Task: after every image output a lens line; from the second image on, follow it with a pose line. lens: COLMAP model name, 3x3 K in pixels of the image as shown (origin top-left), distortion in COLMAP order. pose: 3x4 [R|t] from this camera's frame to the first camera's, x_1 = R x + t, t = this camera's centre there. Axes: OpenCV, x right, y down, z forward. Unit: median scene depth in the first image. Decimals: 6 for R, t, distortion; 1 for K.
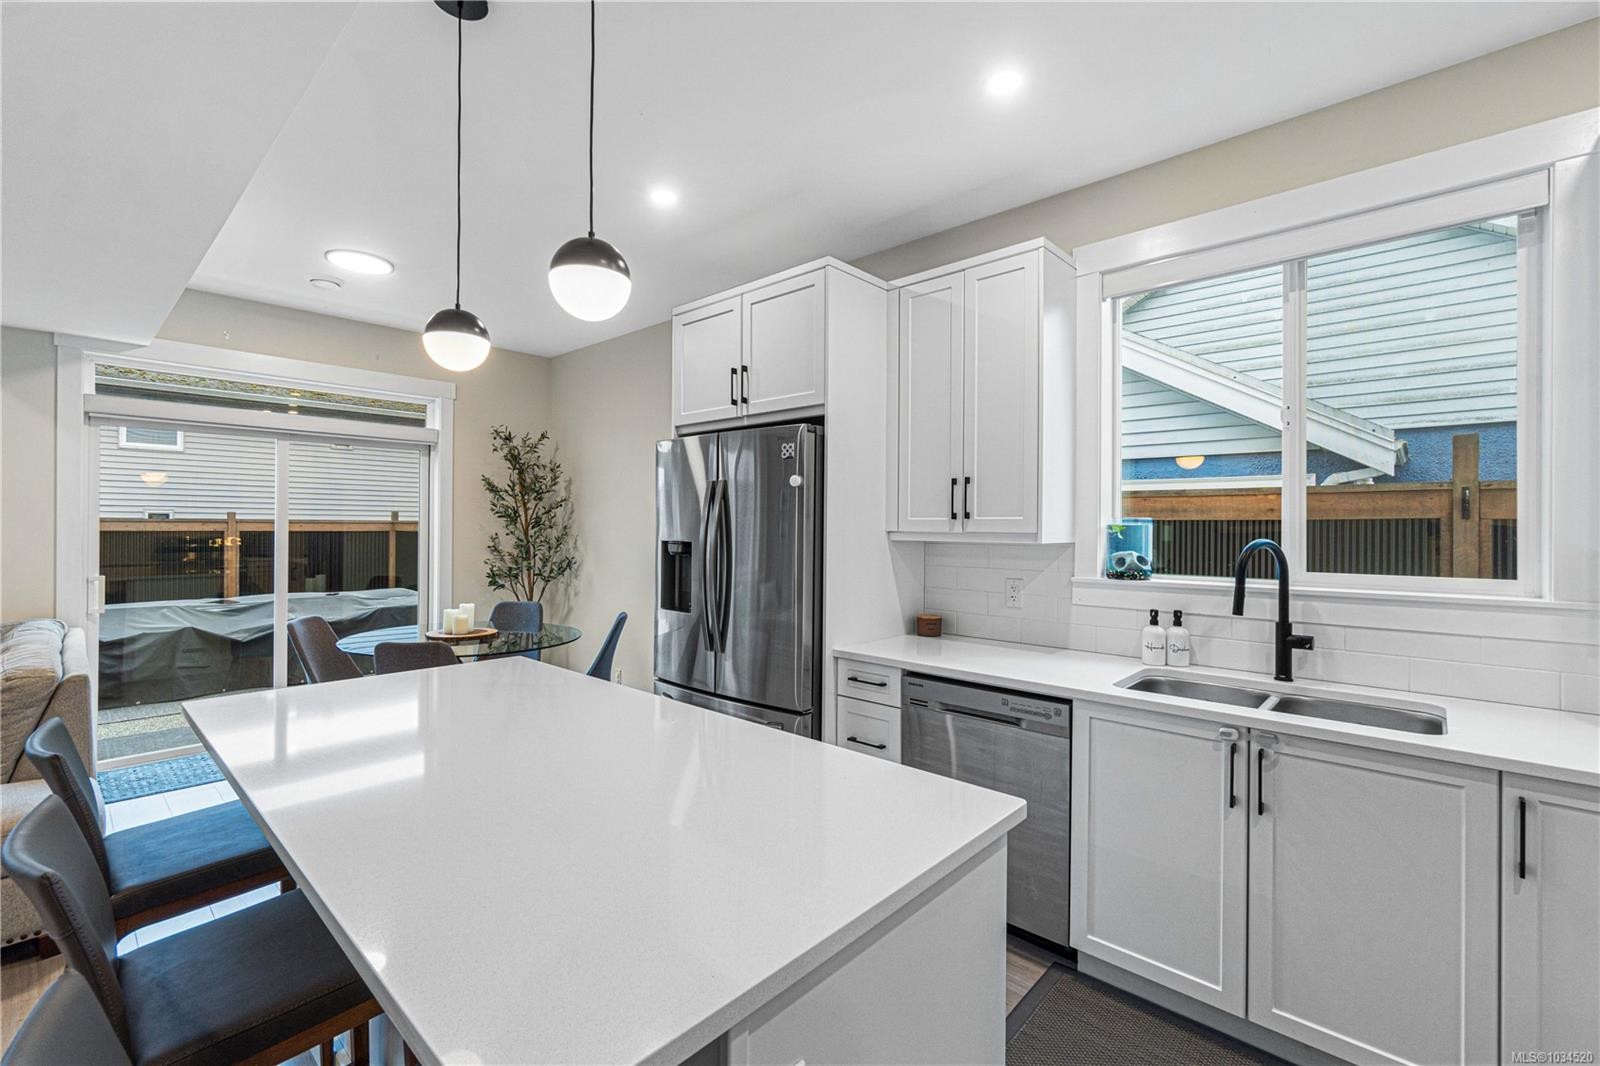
lens RADIAL K [[690.8, 0, 797.9], [0, 690.8, 523.1], [0, 0, 1]] dist [-0.003475, 0.000732]
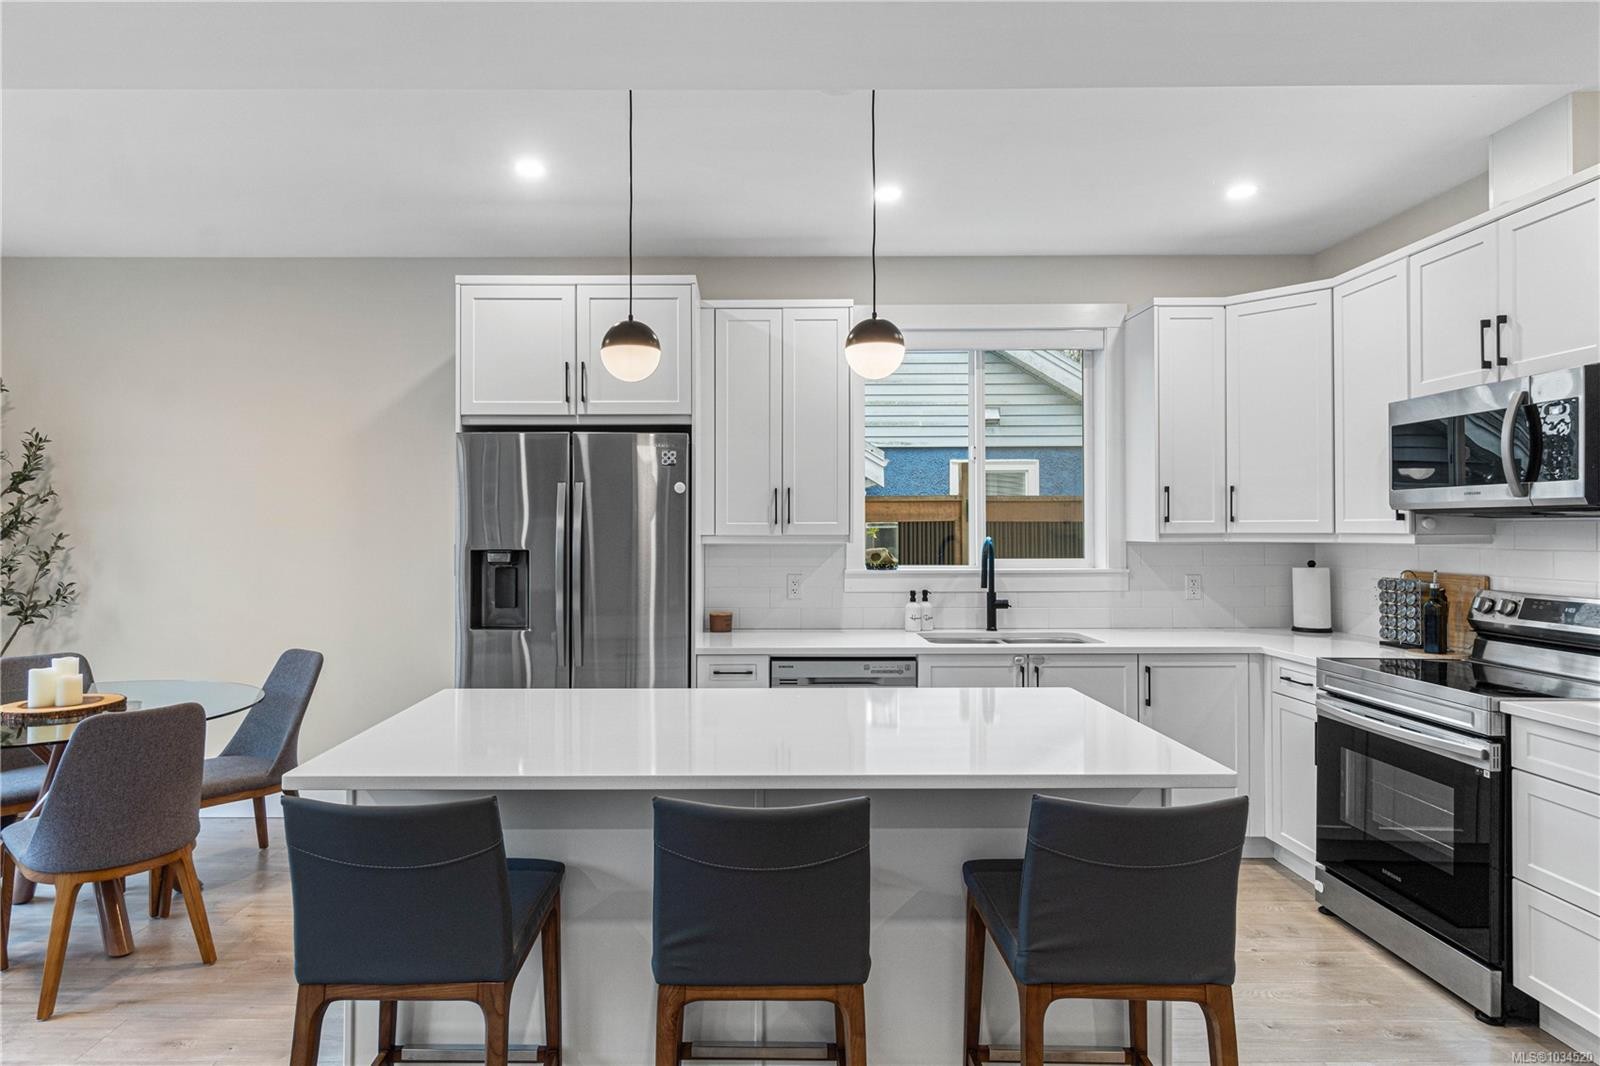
lens RADIAL K [[865.6, 0, 755.5], [0, 865.6, 523.6], [0, 0, 1]] dist [0.001095, 0.001216]
pose [[0.731756, -0.004101, 0.681554, -0.582958], [0.002530, 0.999991, 0.003301, -0.008232], [-0.681562, -0.000691, 0.731760, -0.021820]]
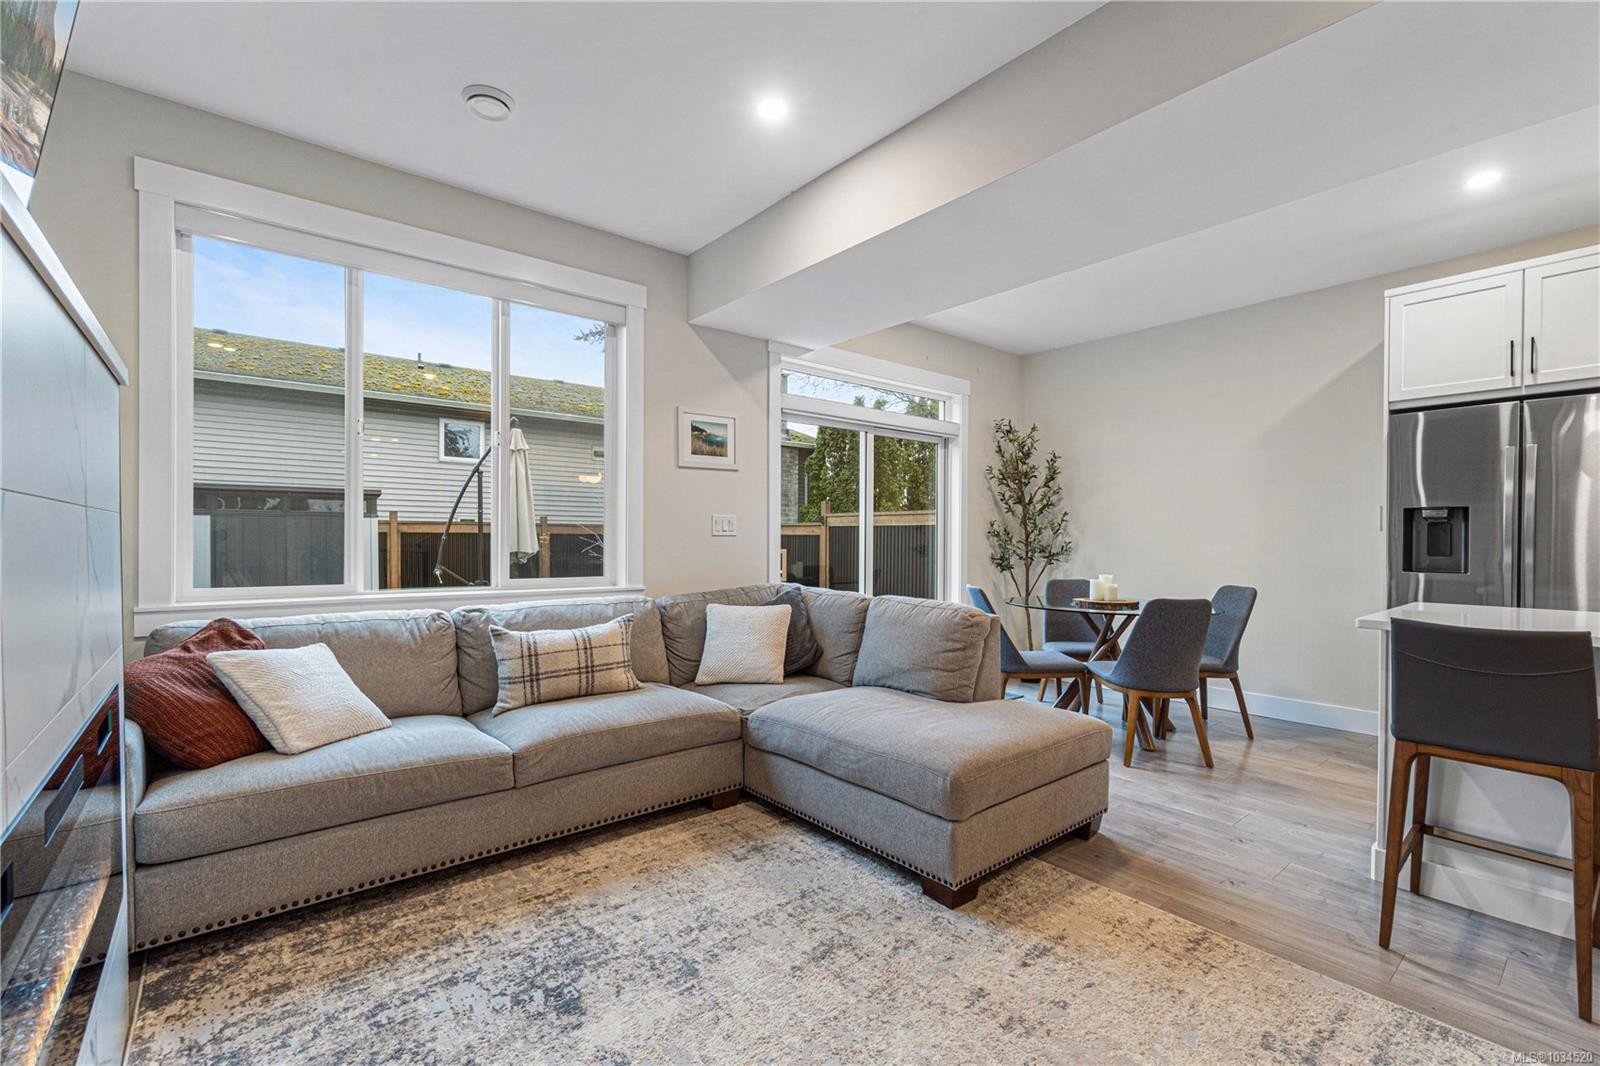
lens RADIAL K [[690.8, 0, 796.0], [0, 690.8, 546.0], [0, 0, 1]] dist [-0.003475, 0.000732]
pose [[0.990363, -0.002436, -0.138478, -0.849898], [0.004330, 0.999901, 0.013375, 0.057167], [0.138431, -0.013846, 0.990275, -0.157573]]
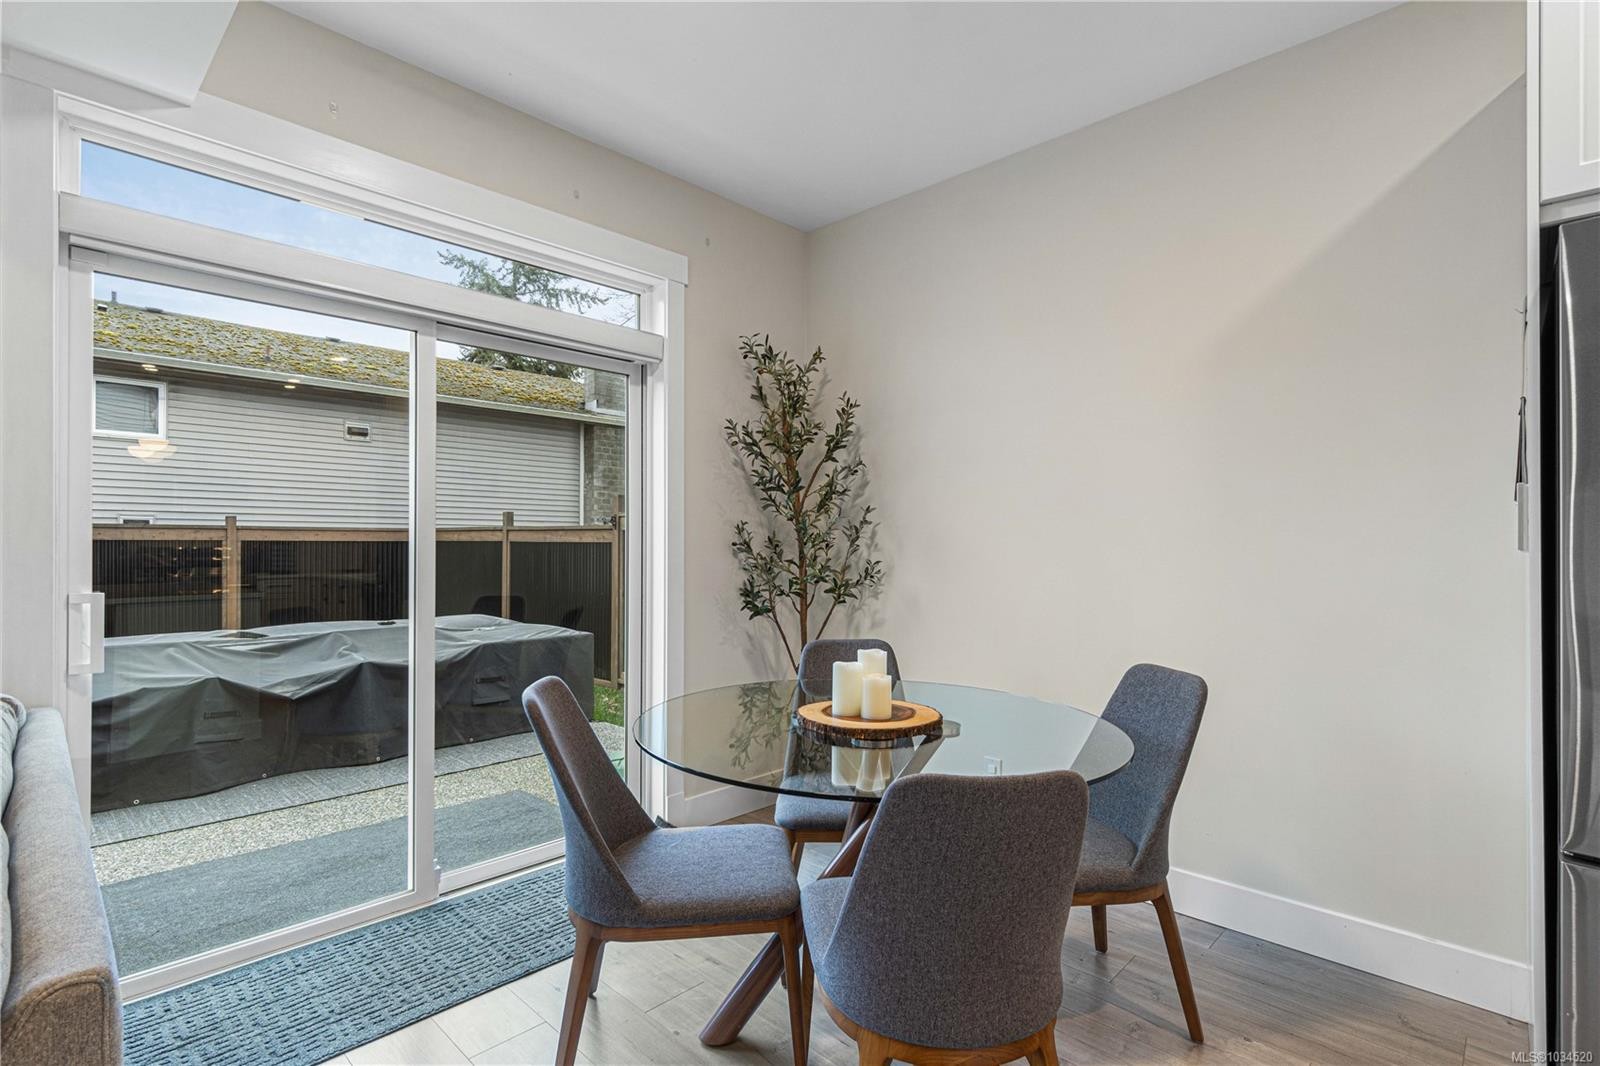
lens RADIAL K [[763.9, 0, 798.4], [0, 763.9, 538.3], [0, 0, 1]] dist [-0.002292, 0.001169]
pose [[0.999777, -0.005068, -0.020506, -0.541067], [0.005023, 0.999985, -0.002239, 0.045165], [0.020517, 0.002135, 0.999787, 0.507980]]
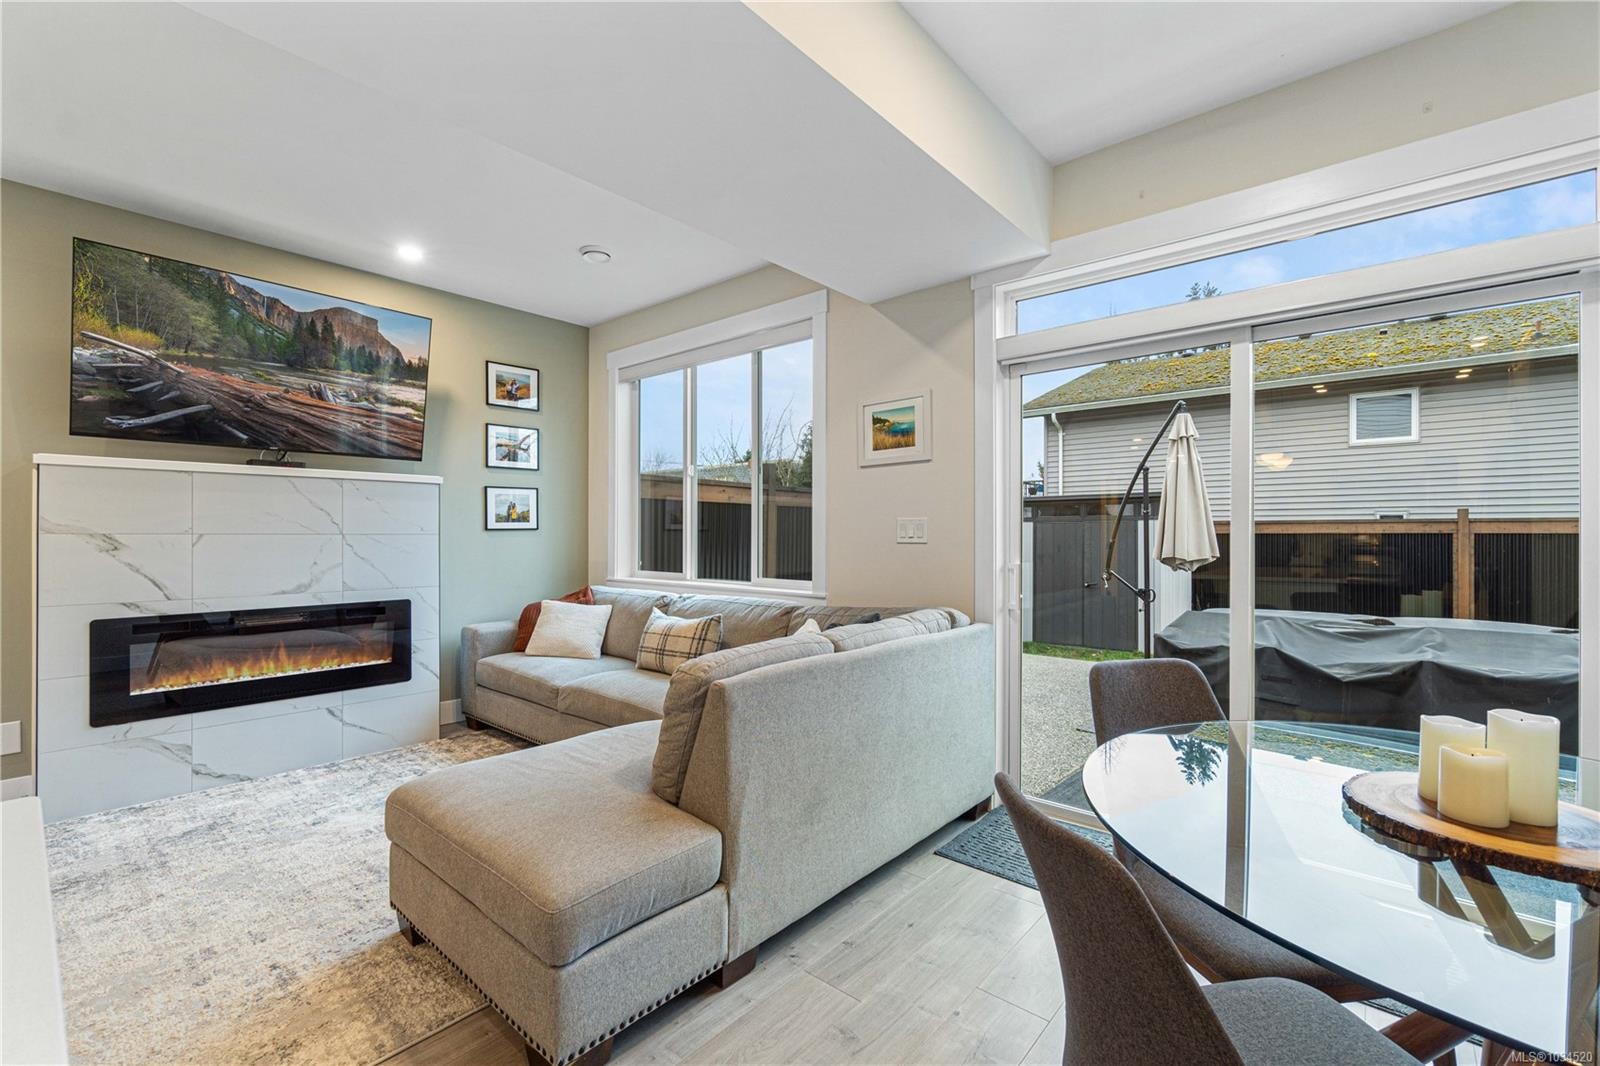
lens RADIAL K [[690.8, 0, 793.6], [0, 690.8, 533.9], [0, 0, 1]] dist [-0.003475, 0.000732]
pose [[0.026953, -0.006850, -0.999613, -0.224064], [0.002913, 0.999973, -0.006774, 0.048657], [0.999632, -0.002729, 0.026972, 0.737584]]
